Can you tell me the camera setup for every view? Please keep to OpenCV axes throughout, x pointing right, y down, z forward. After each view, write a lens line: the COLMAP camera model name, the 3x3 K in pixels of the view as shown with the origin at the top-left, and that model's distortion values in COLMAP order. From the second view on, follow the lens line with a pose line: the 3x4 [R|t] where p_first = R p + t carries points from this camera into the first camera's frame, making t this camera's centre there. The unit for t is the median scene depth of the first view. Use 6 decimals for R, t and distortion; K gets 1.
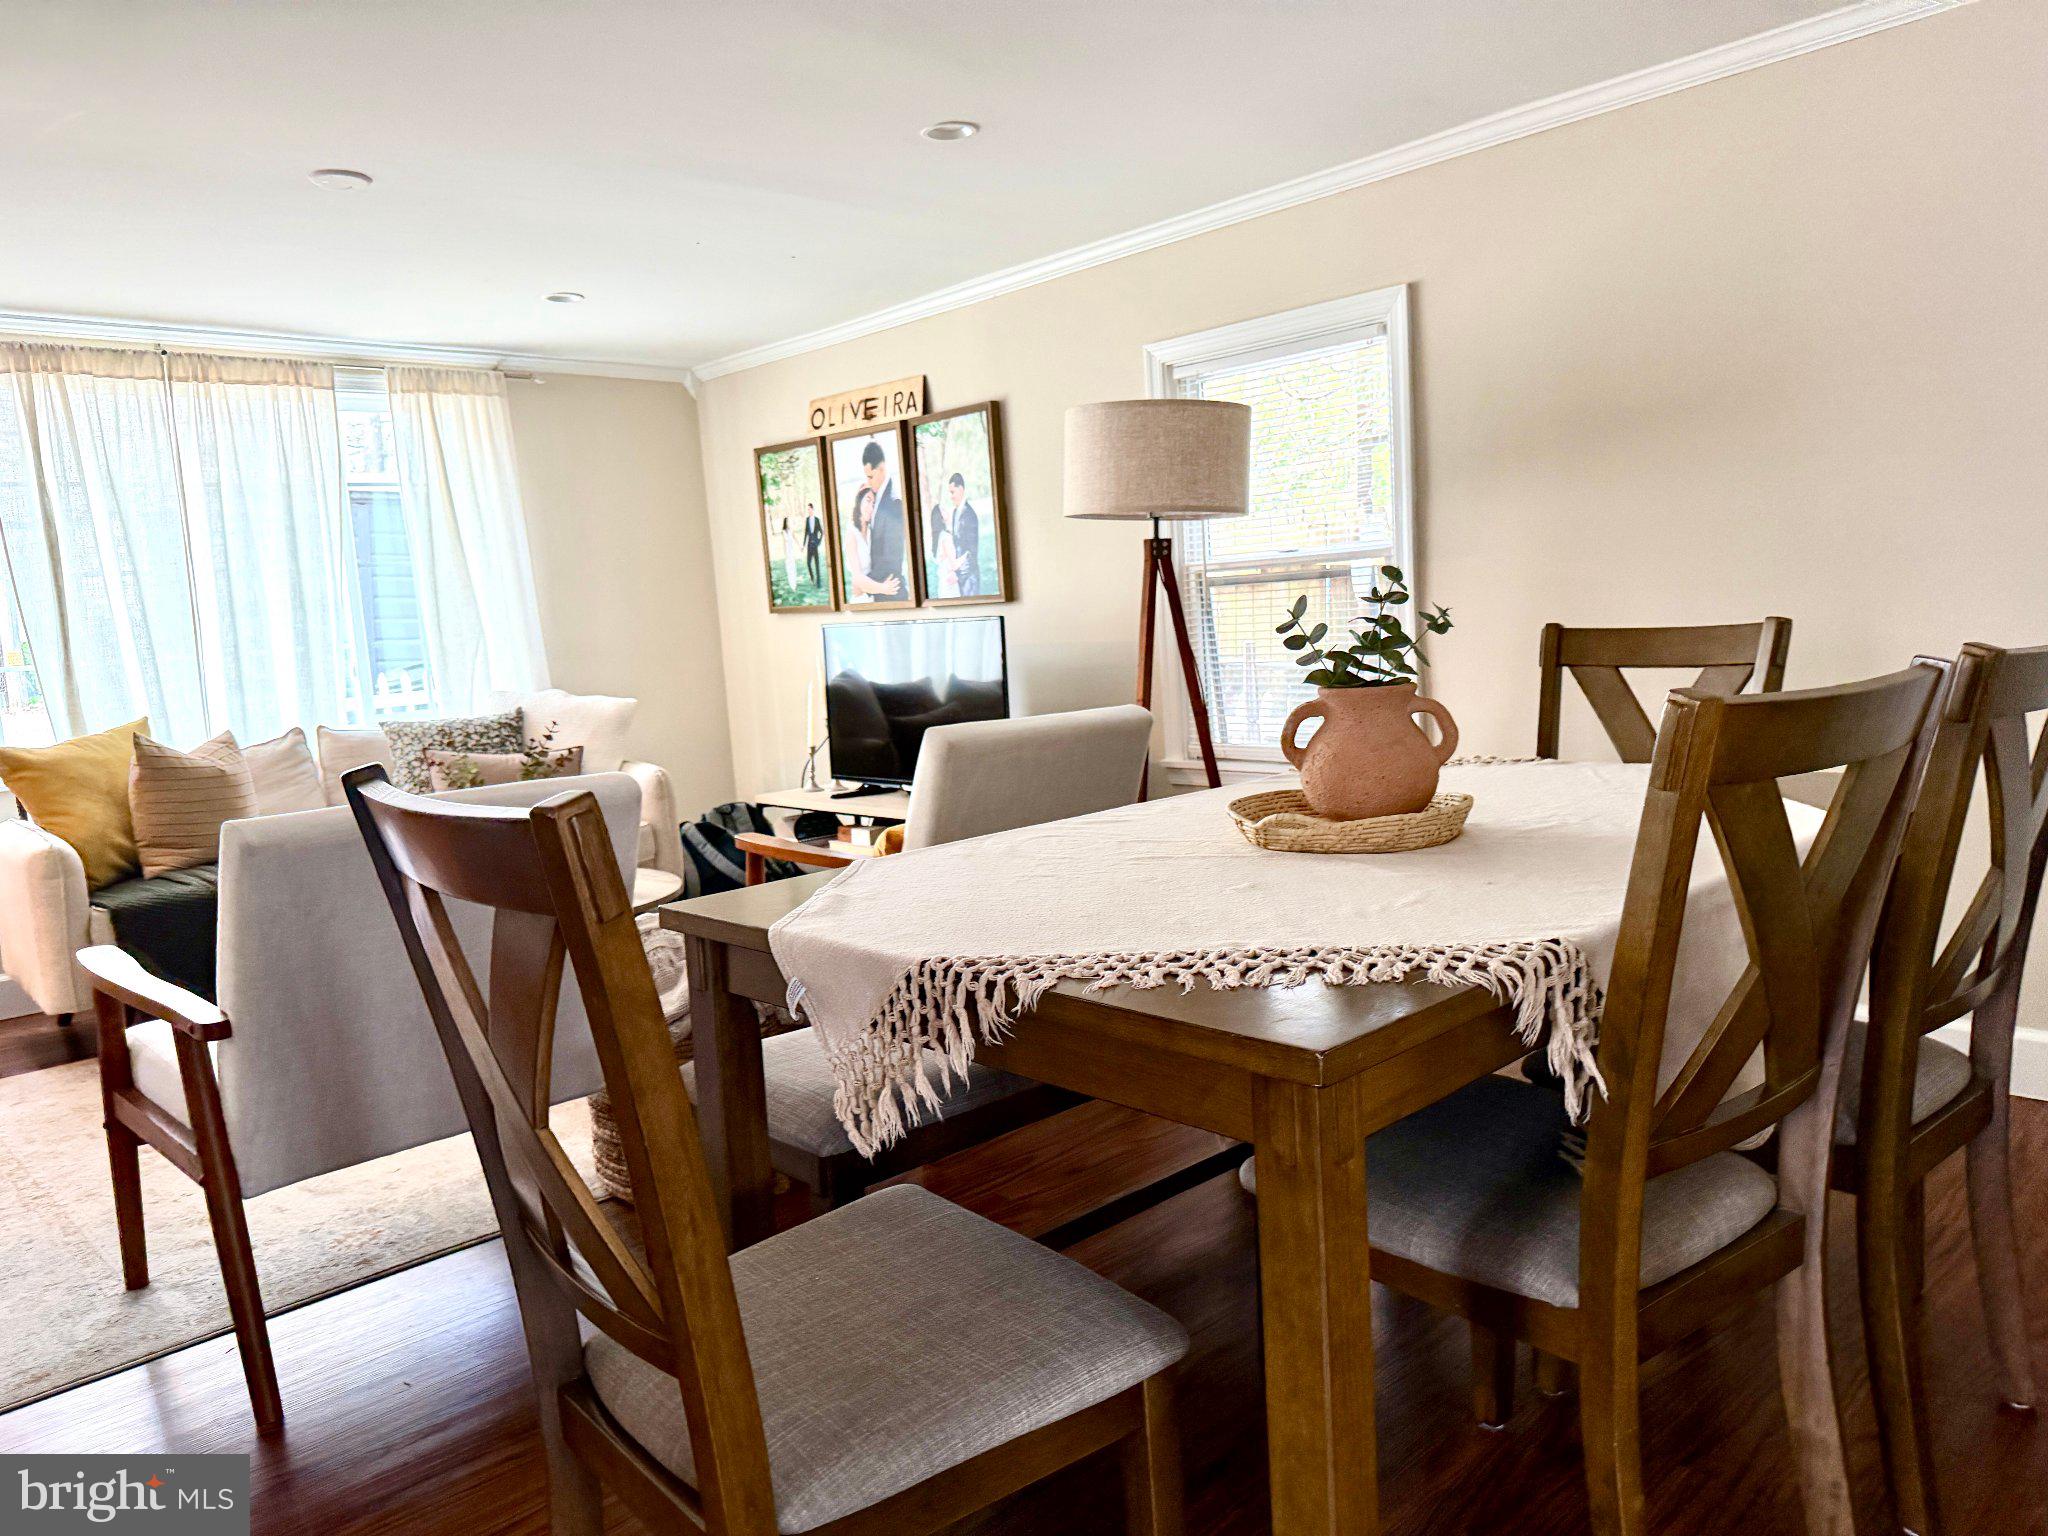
lens RADIAL K [[1450.5, 0, 1011.0], [0, 1450.5, 797.0], [0, 0, 1]] dist [0.100912, -0.127382]
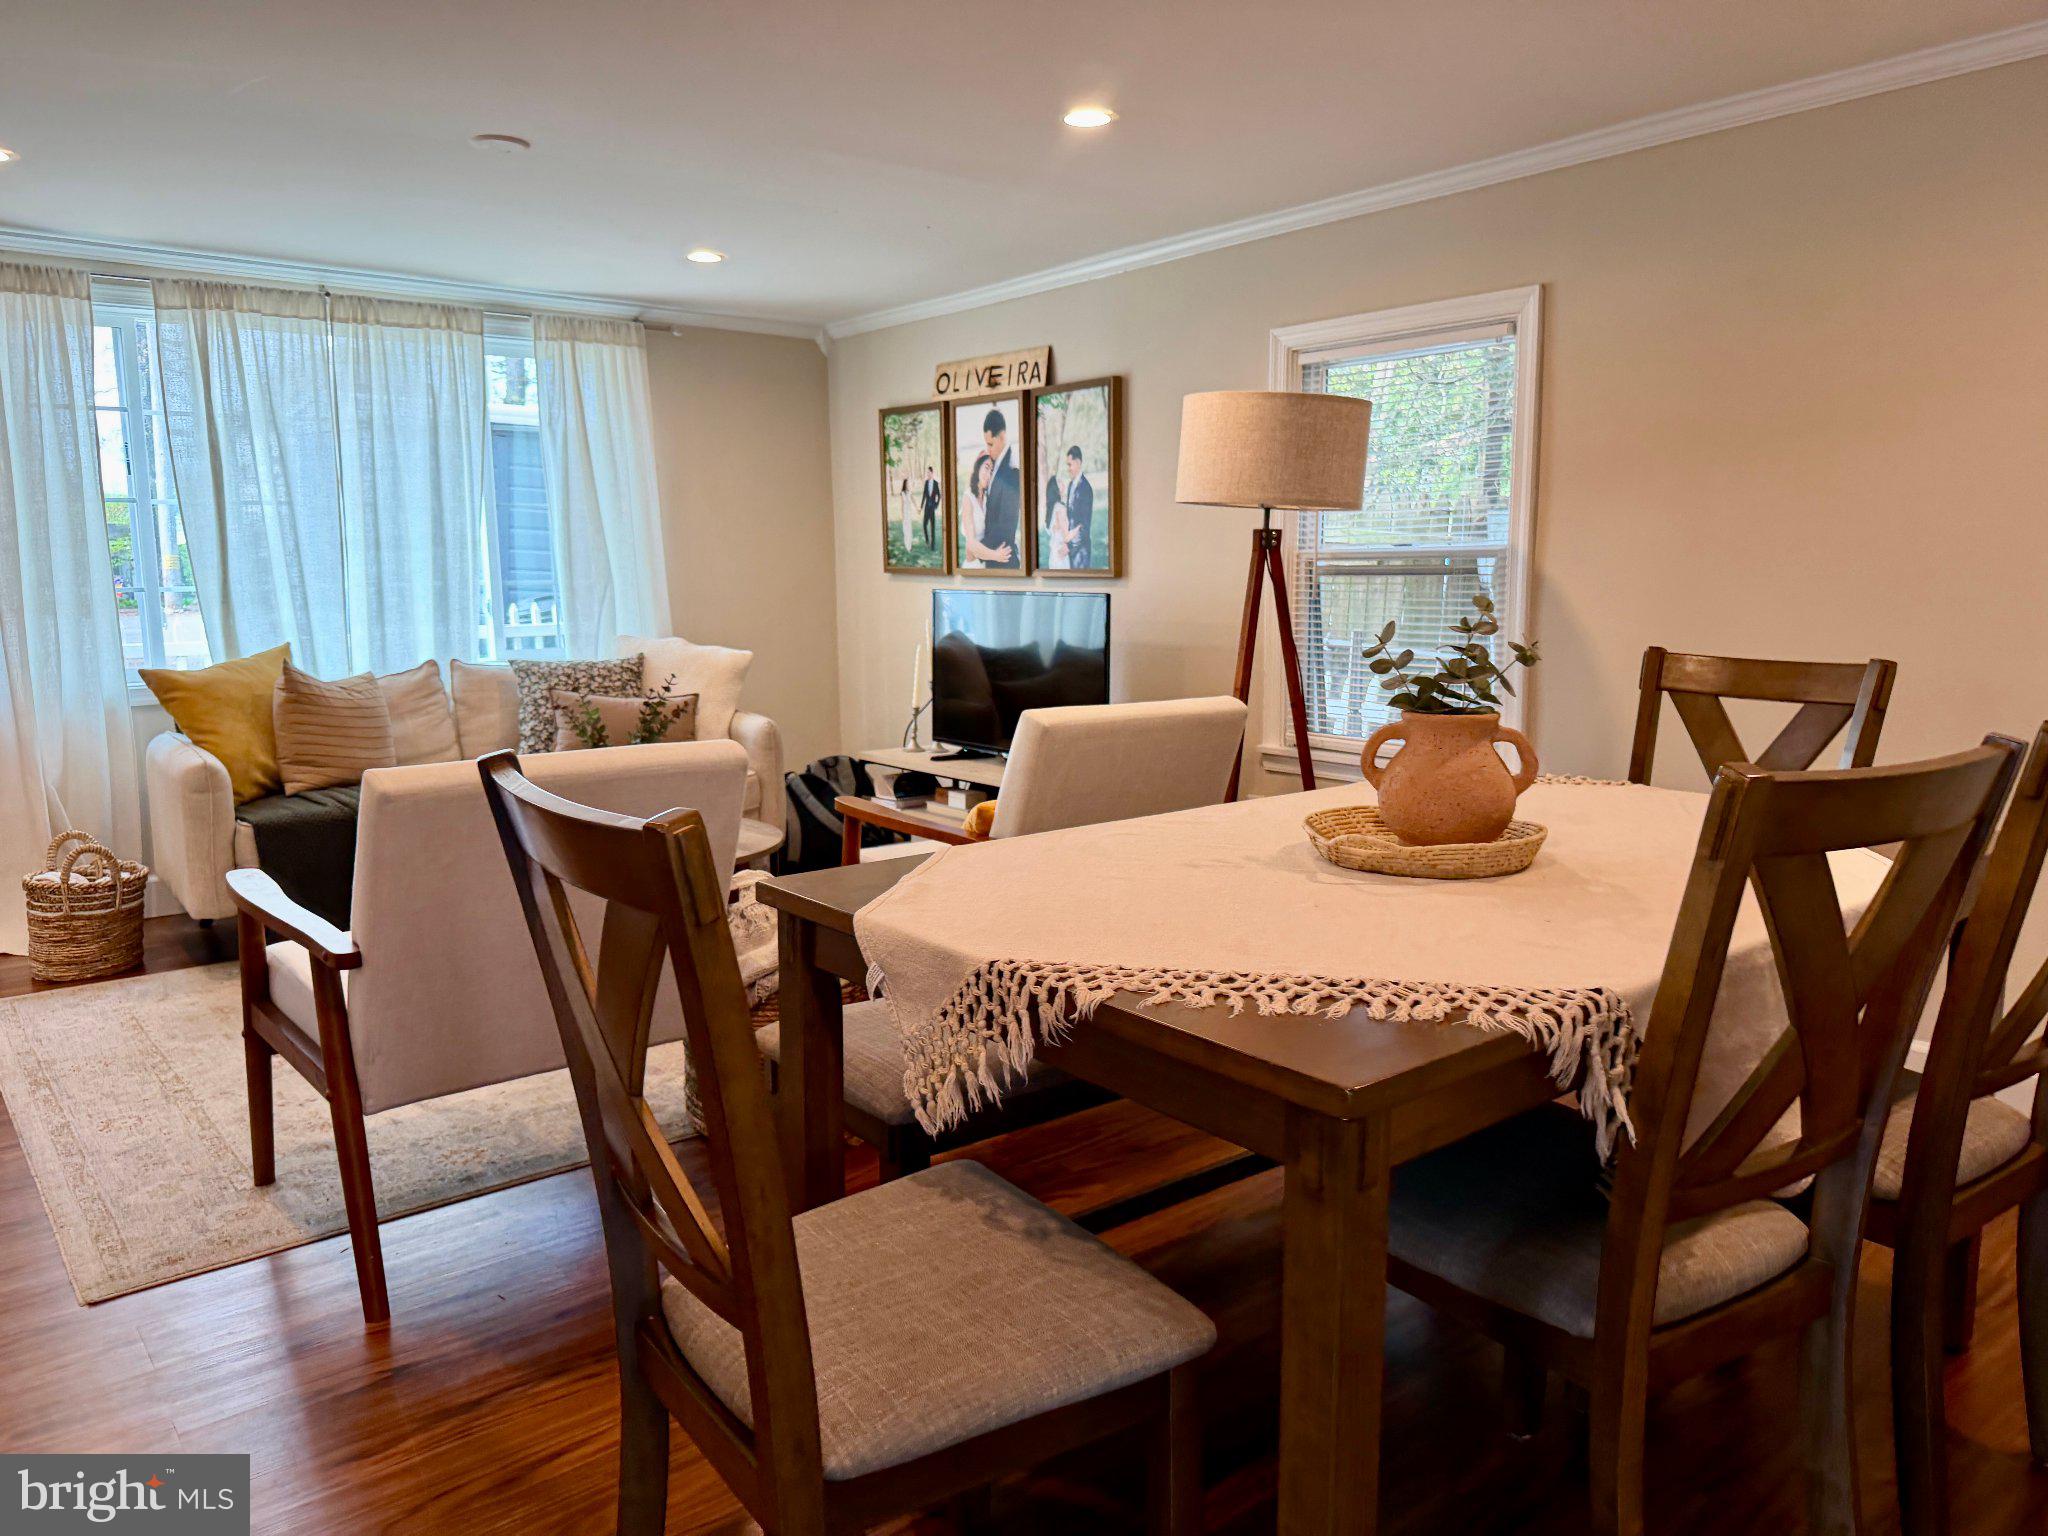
lens RADIAL K [[1450.5, 0, 1011.0], [0, 1450.5, 797.0], [0, 0, 1]] dist [0.100912, -0.127382]
pose [[0.995286, 0.067507, -0.069636, 0.007044], [-0.065253, 0.997284, 0.034158, -0.016205], [0.071753, -0.029453, 0.996987, -0.021803]]
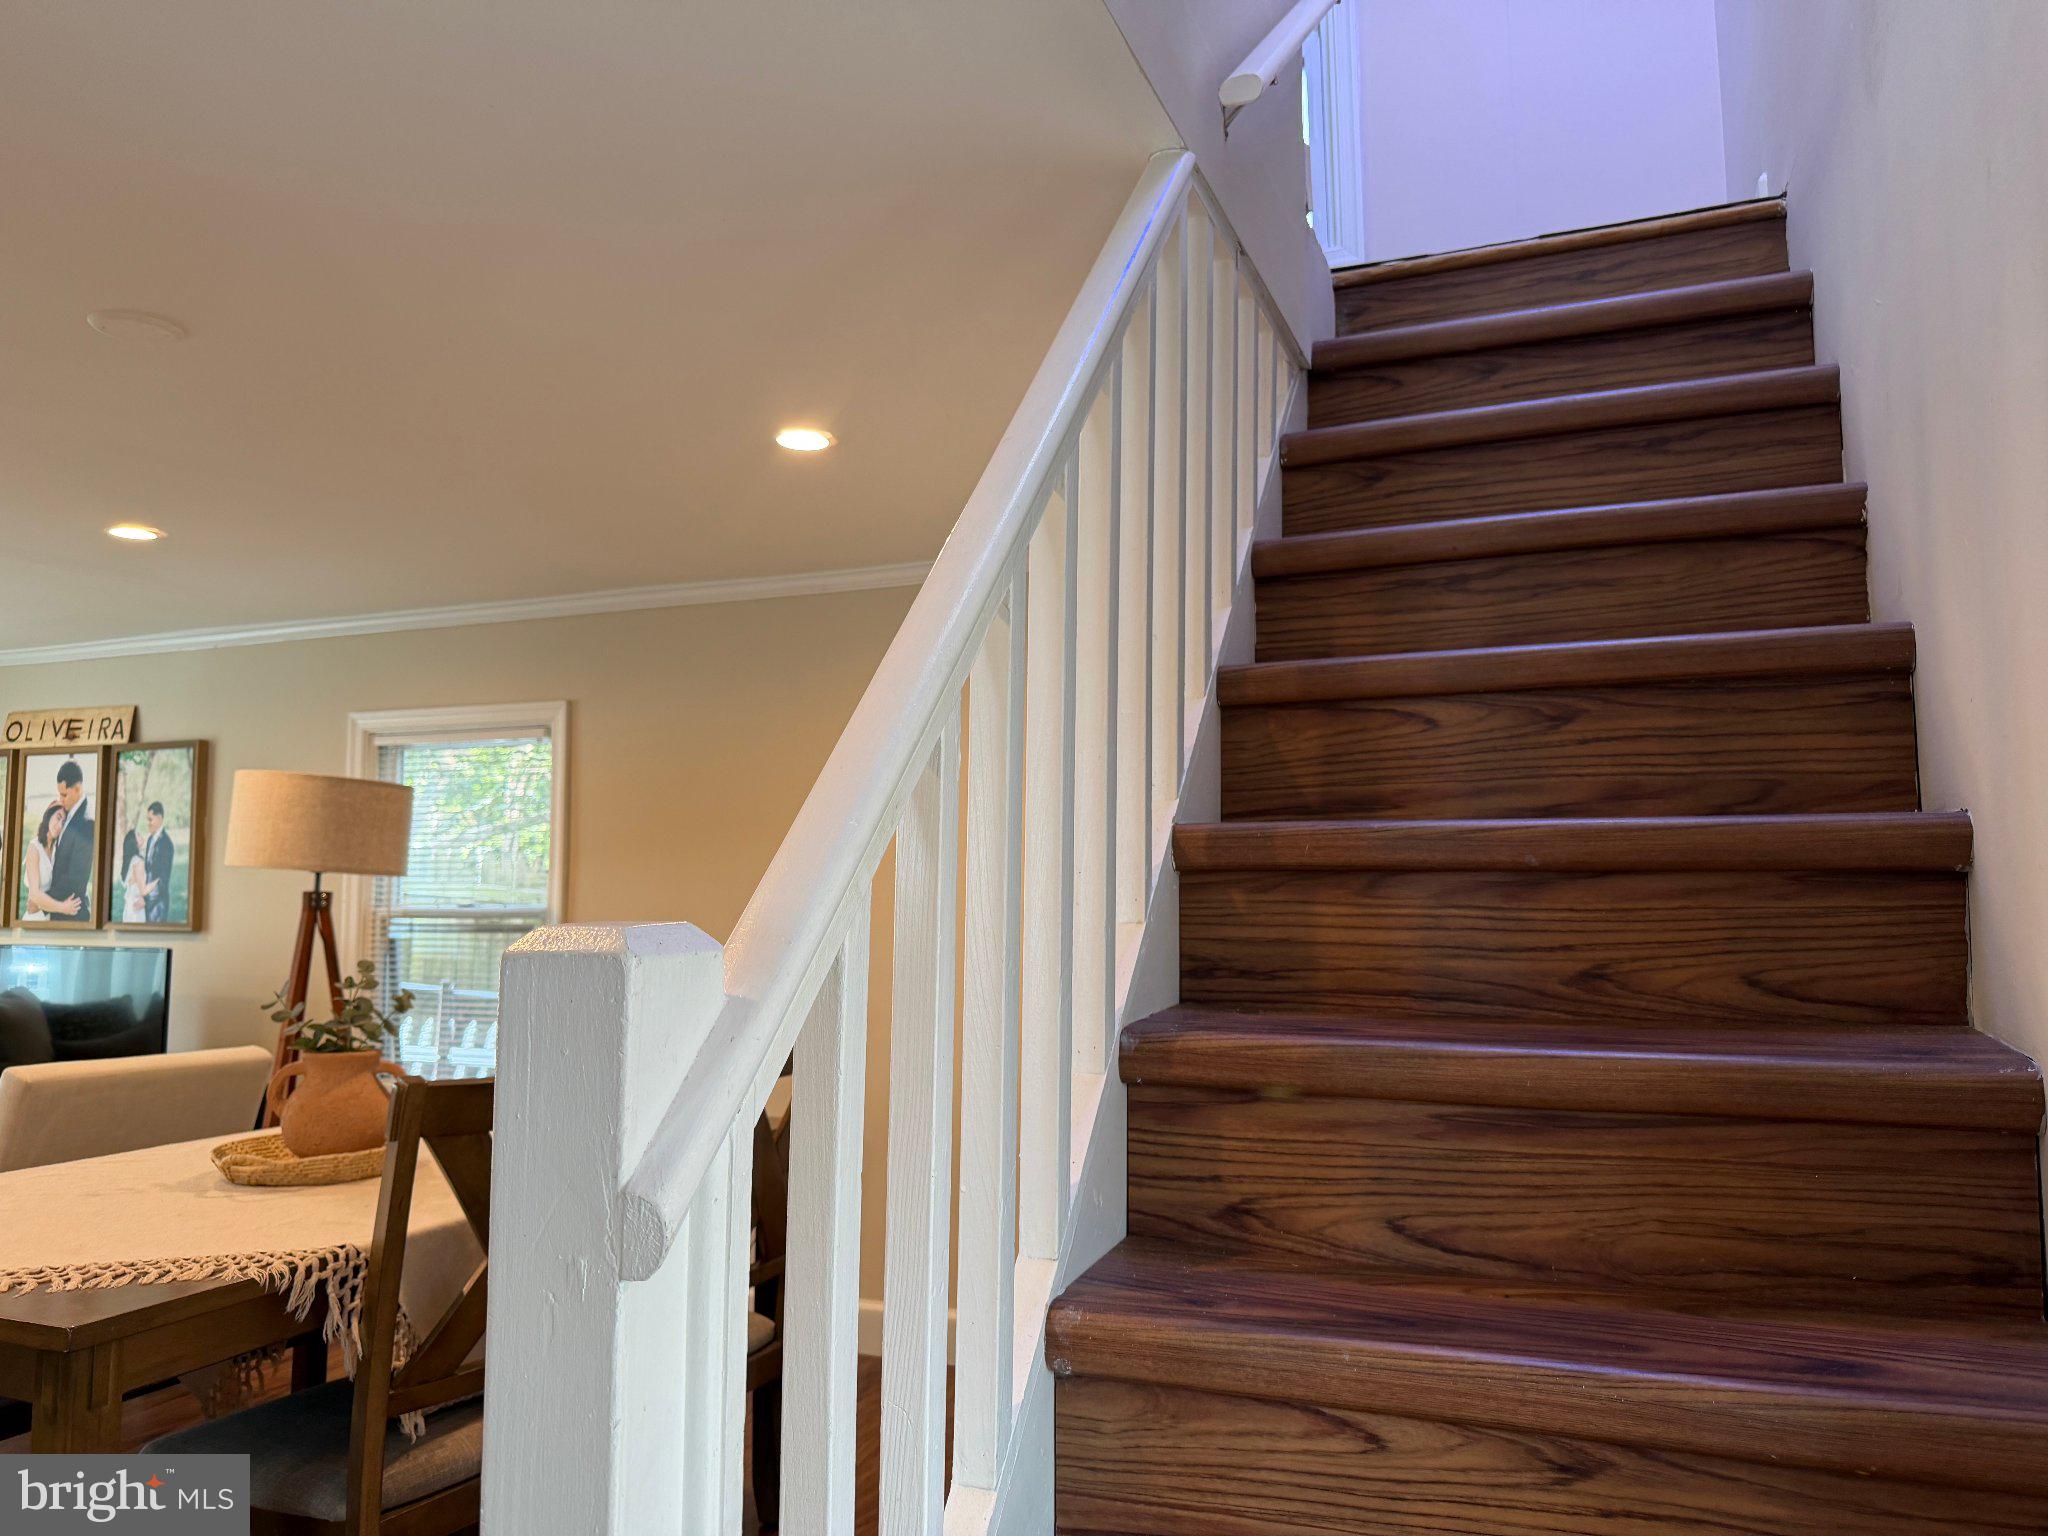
lens RADIAL K [[1472.8, 0, 1031.5], [0, 1472.8, 774.4], [0, 0, 1]] dist [0.001737, -0.010519]
pose [[0.902974, 0.099566, 0.418000, 0.113755], [-0.001014, 0.973275, -0.229639, -0.008057], [-0.429693, 0.206934, 0.878944, -0.232322]]
